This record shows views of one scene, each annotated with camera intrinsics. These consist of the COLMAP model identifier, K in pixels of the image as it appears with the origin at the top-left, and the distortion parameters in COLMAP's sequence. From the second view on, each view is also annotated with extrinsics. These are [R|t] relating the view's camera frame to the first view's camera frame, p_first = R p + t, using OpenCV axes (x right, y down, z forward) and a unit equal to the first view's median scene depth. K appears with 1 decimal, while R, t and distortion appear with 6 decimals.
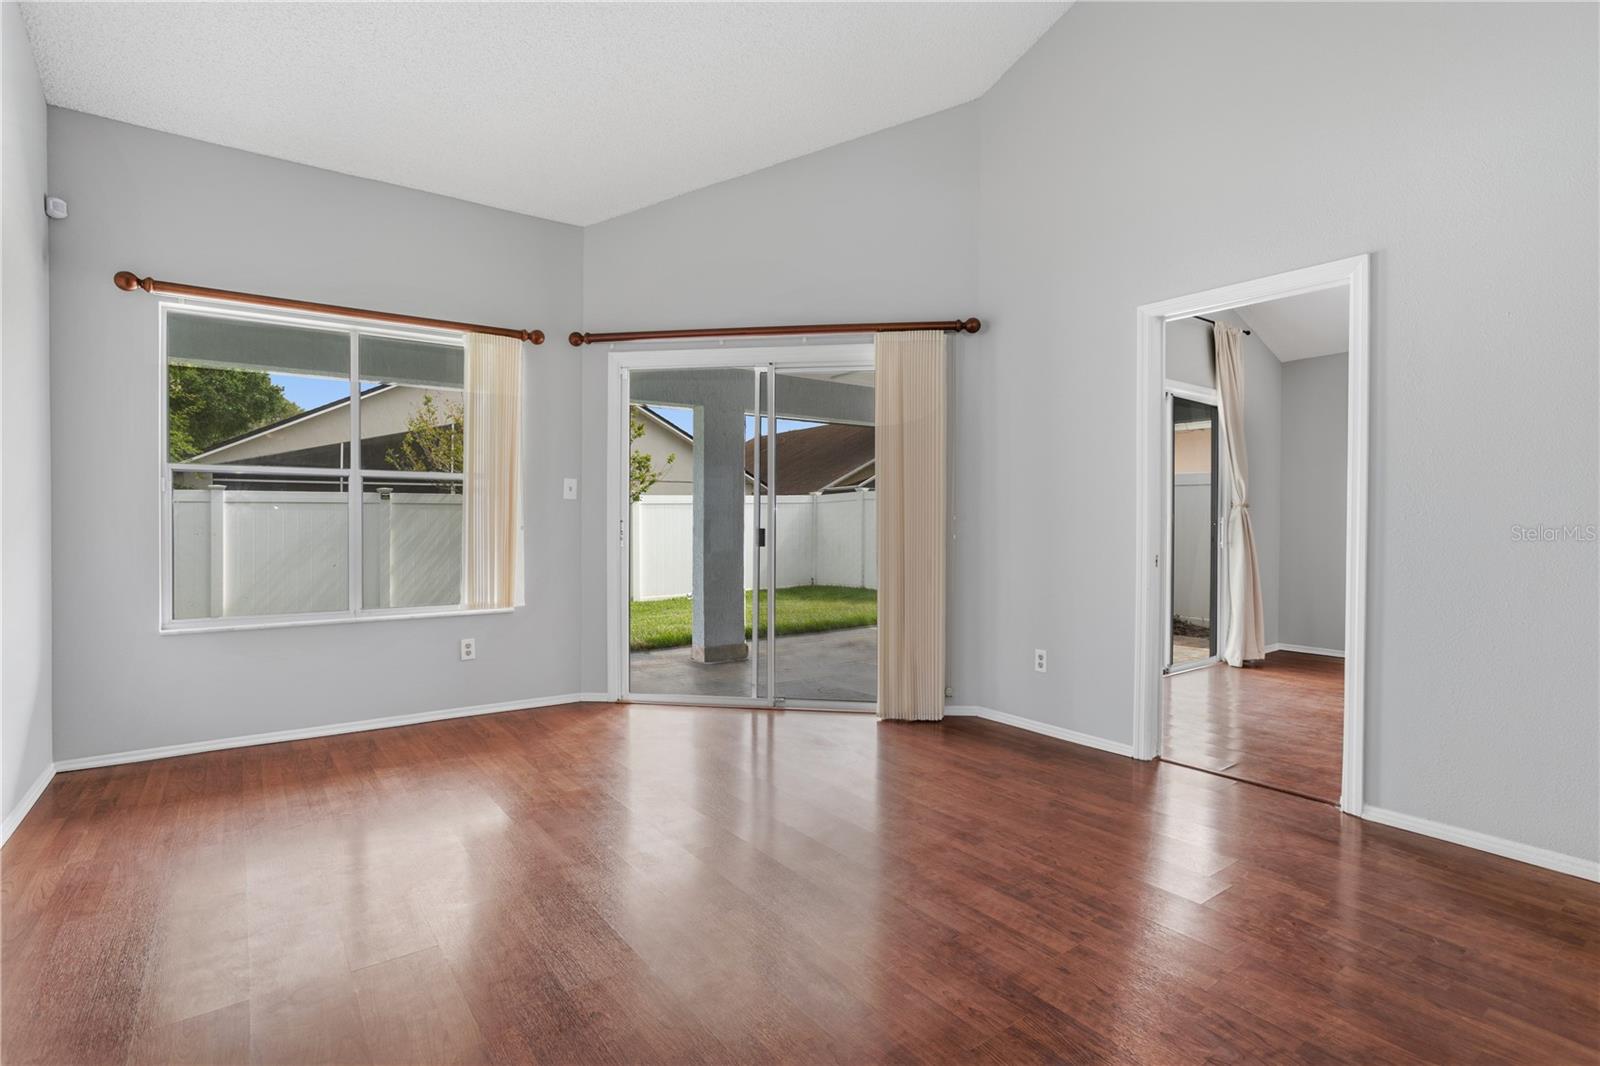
lens RADIAL K [[777.7, 0, 803.4], [0, 777.7, 529.2], [0, 0, 1]] dist [-0.053959, 0.028455]
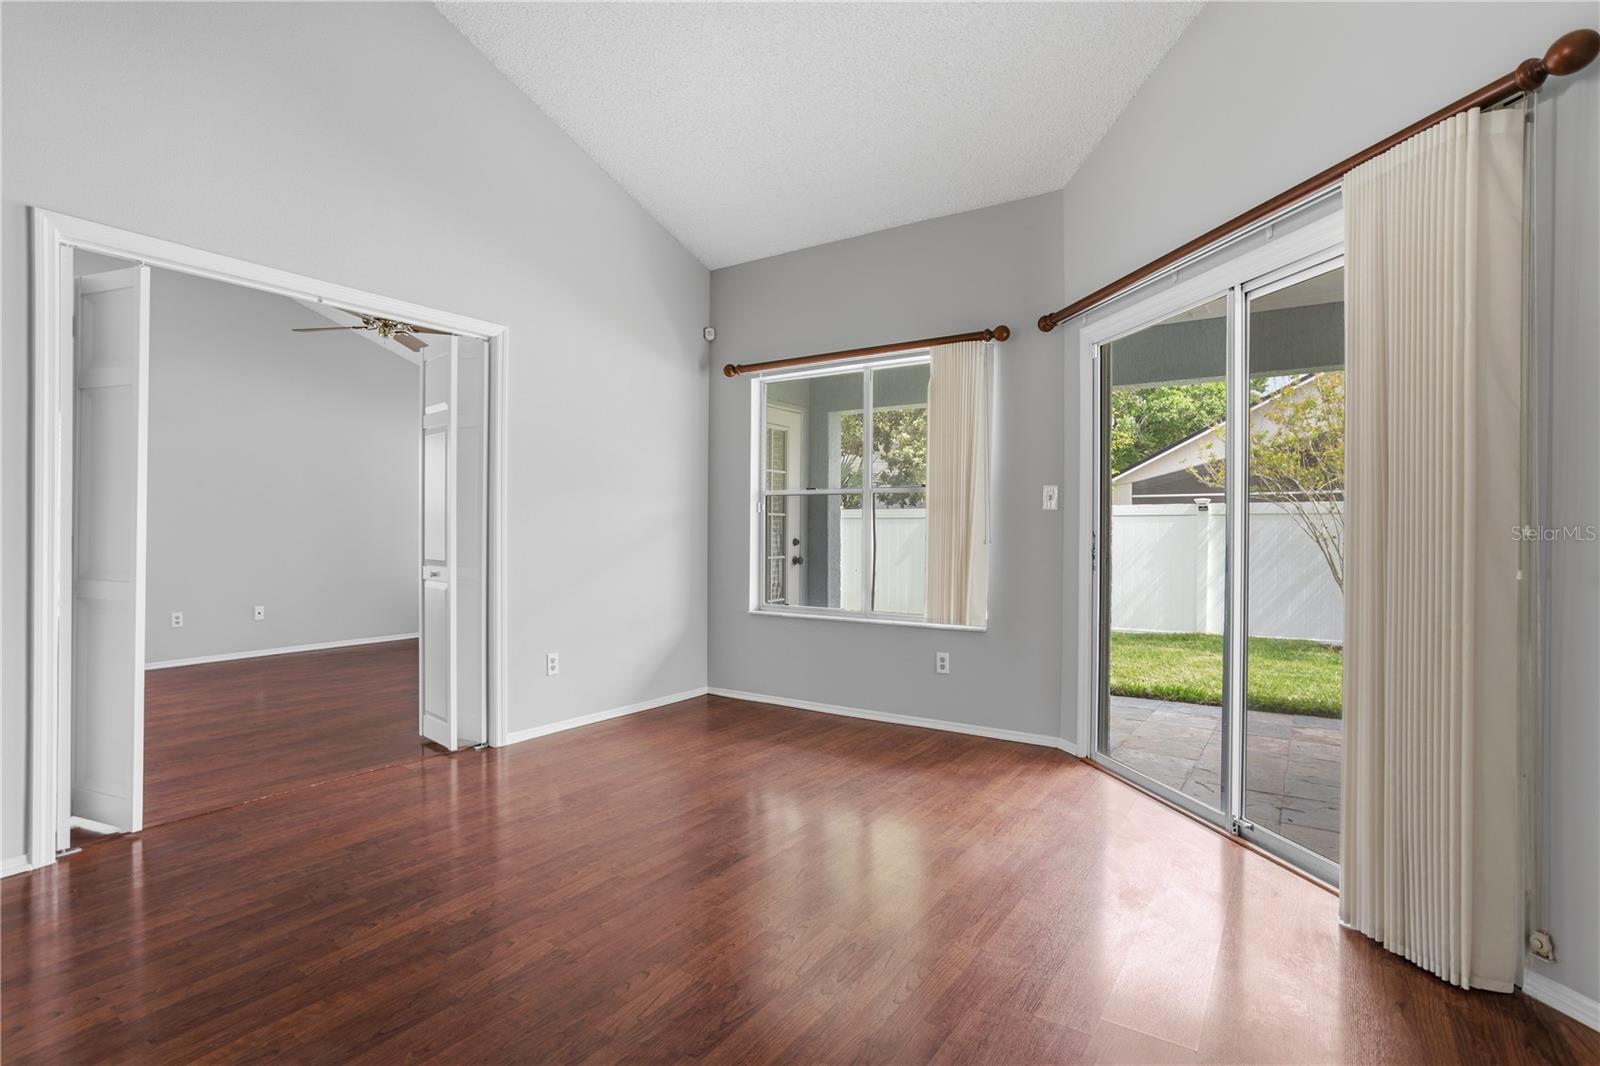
lens RADIAL K [[777.7, 0, 803.4], [0, 777.7, 529.2], [0, 0, 1]] dist [-0.053959, 0.028455]
pose [[0.337309, -0.000910, -0.941394, 0.454357], [-0.013332, 0.999895, -0.005744, -0.008831], [0.941300, 0.014488, 0.337261, 0.491300]]
